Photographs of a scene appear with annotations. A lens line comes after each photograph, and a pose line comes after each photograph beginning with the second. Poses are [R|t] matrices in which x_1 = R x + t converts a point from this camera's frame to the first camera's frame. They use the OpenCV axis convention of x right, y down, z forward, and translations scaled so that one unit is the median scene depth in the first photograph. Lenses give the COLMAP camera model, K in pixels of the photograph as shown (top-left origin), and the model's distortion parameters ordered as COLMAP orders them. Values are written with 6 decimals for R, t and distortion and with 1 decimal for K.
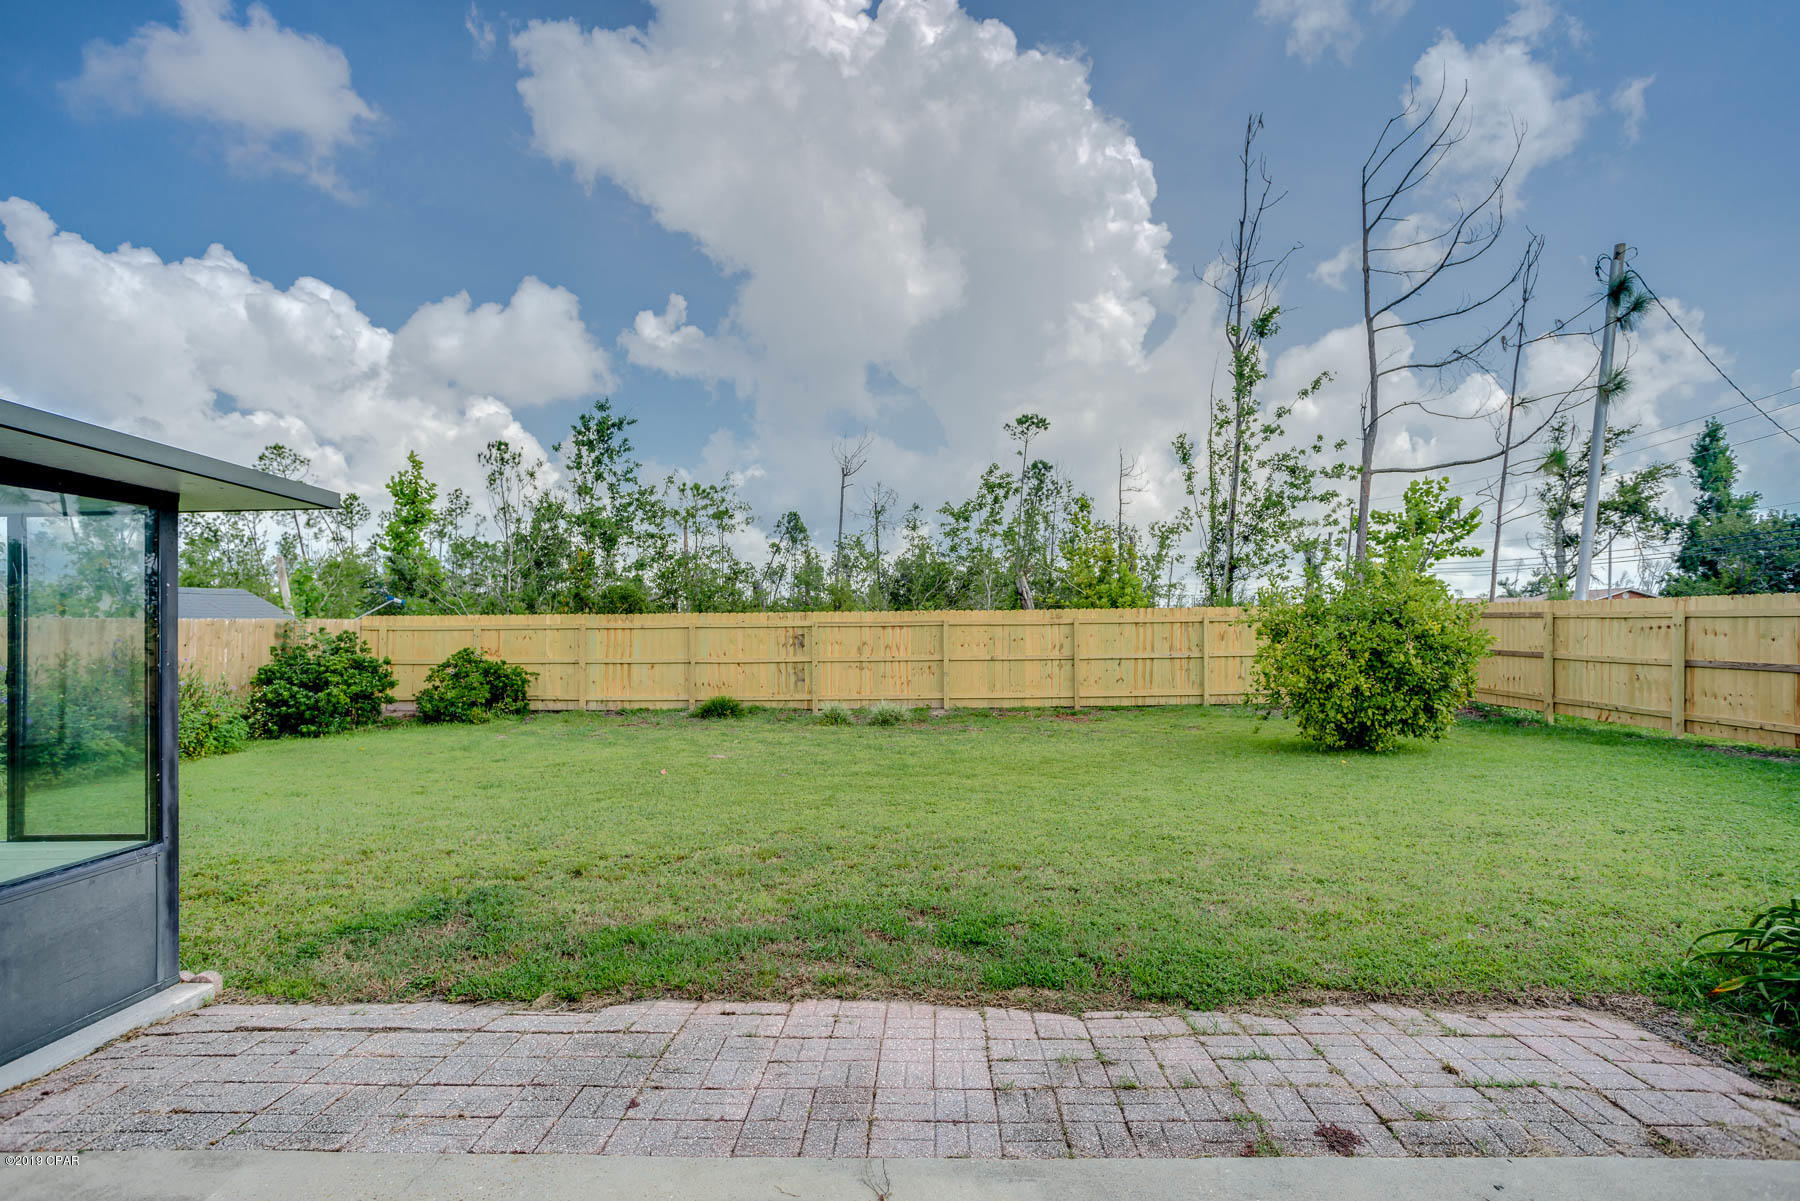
lens RADIAL K [[871.2, 0, 906.0], [0, 871.2, 618.8], [0, 0, 1]] dist [-0.045173, 0.011768]
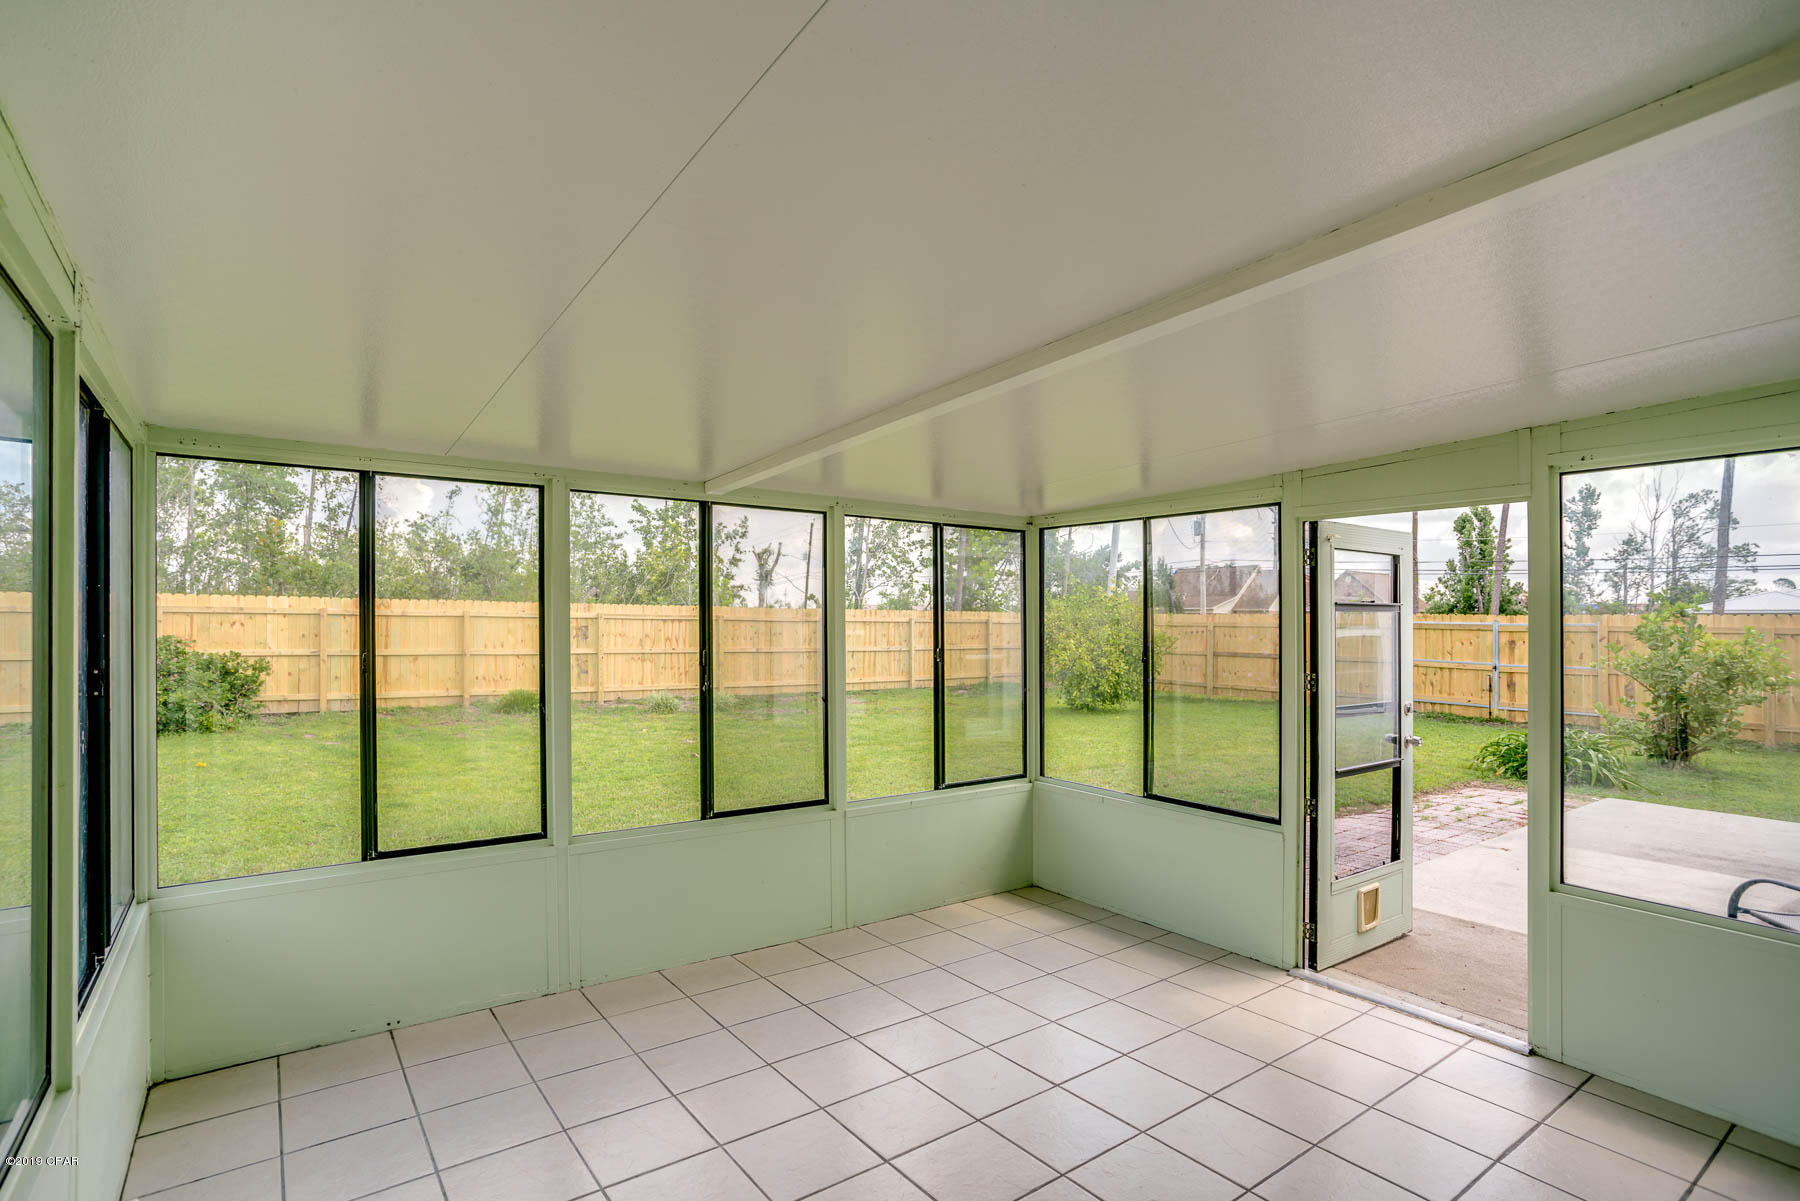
lens RADIAL K [[871.2, 0, 902.3], [0, 871.2, 604.0], [0, 0, 1]] dist [-0.045173, 0.011768]
pose [[0.798353, 0.033365, 0.601265, -0.427072], [-0.025677, 0.999442, -0.021367, 0.004427], [-0.601642, 0.001619, 0.798764, -0.004540]]
